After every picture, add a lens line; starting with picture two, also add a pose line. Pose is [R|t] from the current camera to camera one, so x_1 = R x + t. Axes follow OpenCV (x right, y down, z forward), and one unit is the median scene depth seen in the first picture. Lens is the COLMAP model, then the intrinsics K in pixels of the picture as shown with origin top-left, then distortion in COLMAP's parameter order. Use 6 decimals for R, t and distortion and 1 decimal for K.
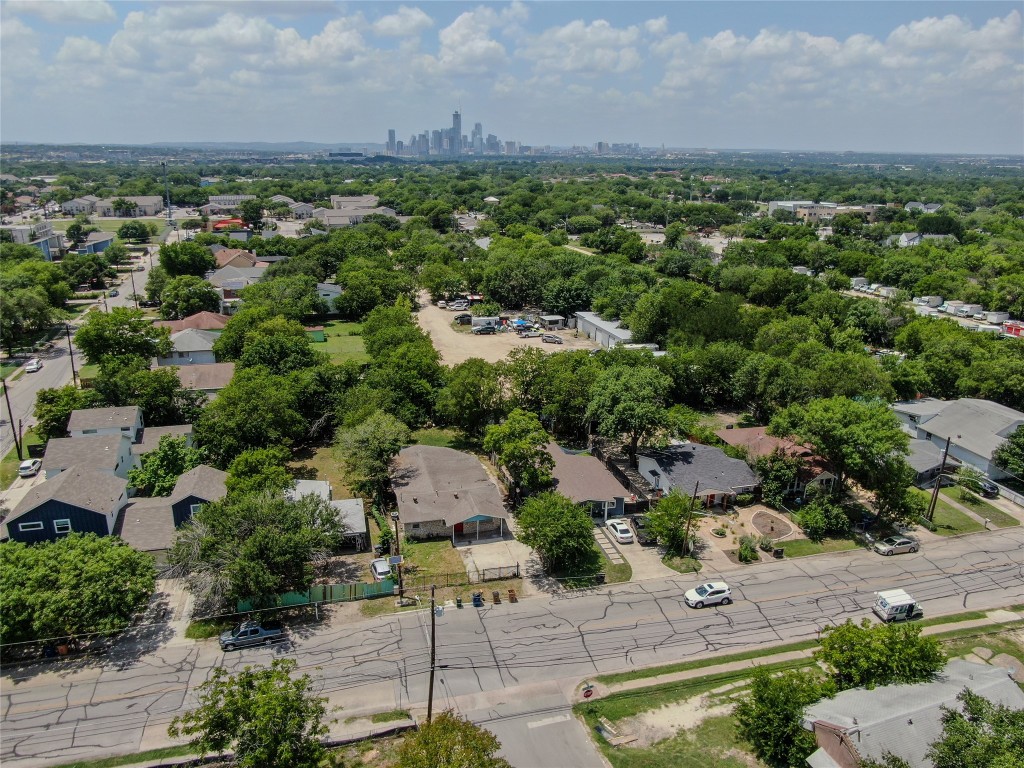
lens RADIAL K [[725.0, 0, 512.0], [0, 725.0, 384.0], [0, 0, 1]] dist [-0.019058, 0.002315]
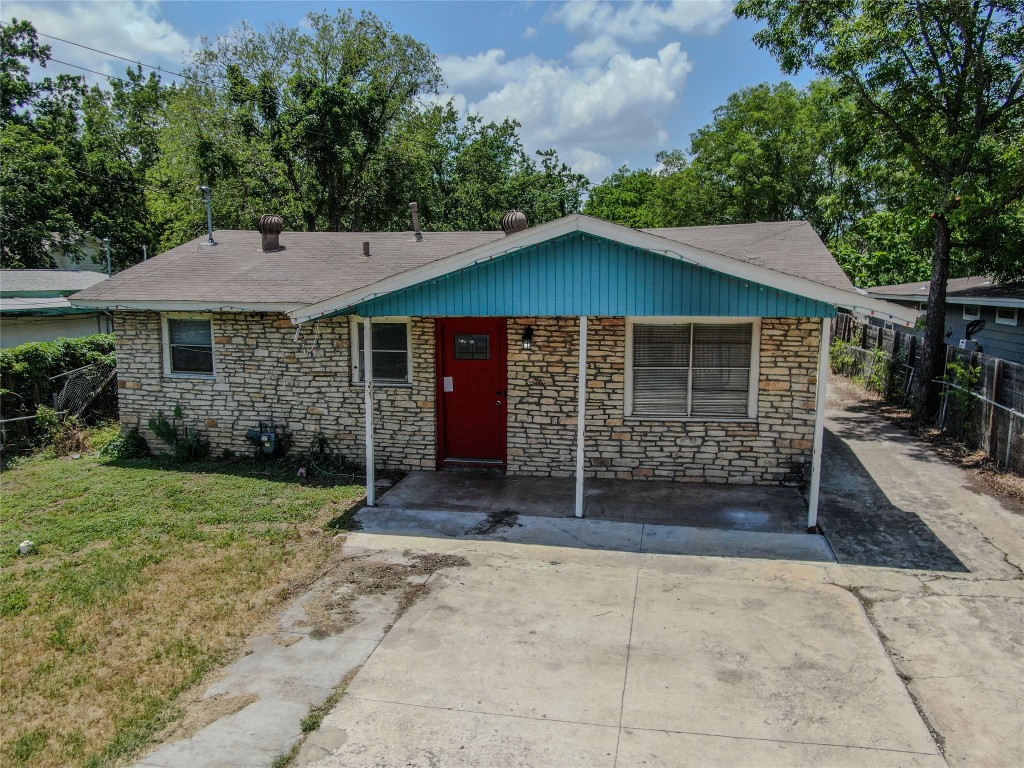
lens RADIAL K [[725.0, 0, 512.0], [0, 725.0, 384.0], [0, 0, 1]] dist [-0.019058, 0.002315]
pose [[0.892873, 0.056935, -0.446694, -0.008400], [-0.130914, 0.981949, -0.136520, 0.216509], [0.430858, 0.180374, 0.884209, 0.914350]]
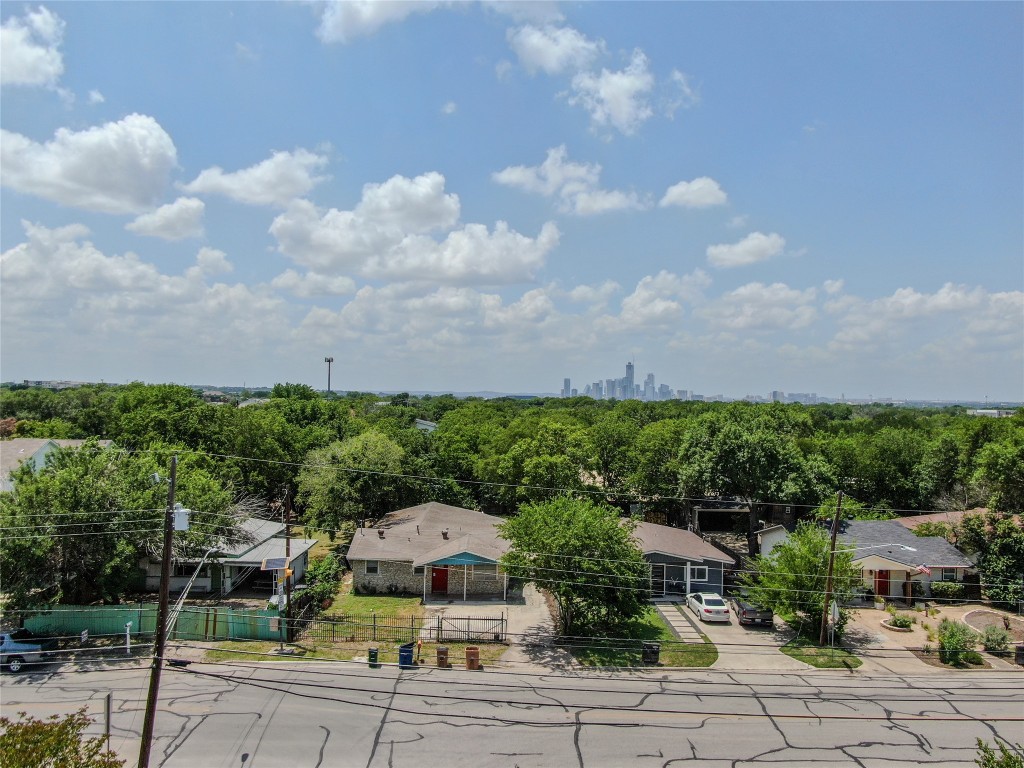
lens RADIAL K [[725.0, 0, 512.0], [0, 725.0, 384.0], [0, 0, 1]] dist [-0.019058, 0.002315]
pose [[0.972890, 0.000616, -0.231265, 0.134926], [-0.076439, 0.944652, -0.319046, 0.239516], [0.218269, 0.328074, 0.919090, 0.398487]]
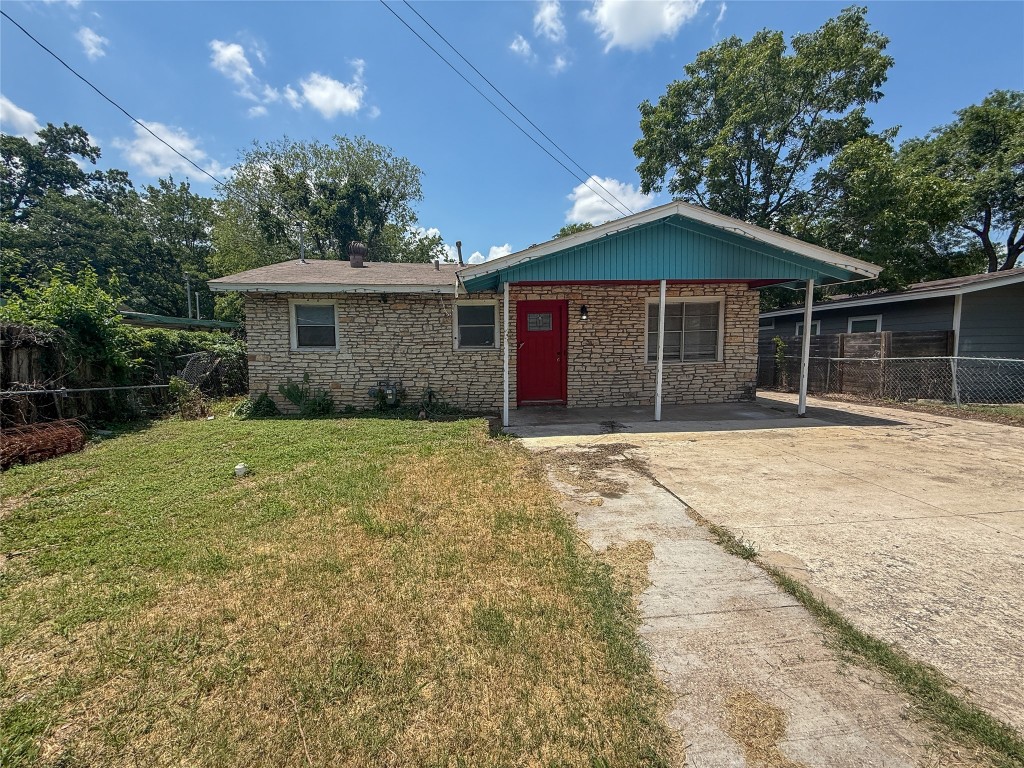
lens RADIAL K [[405.0, 0, 511.0], [0, 405.0, 386.2], [0, 0, 1]] dist [0.000590, 0.000374]
pose [[0.982449, 0.000158, -0.186529, -0.064060], [-0.040886, 0.975863, -0.214520, 0.233560], [0.181993, 0.218382, 0.958743, 0.926389]]
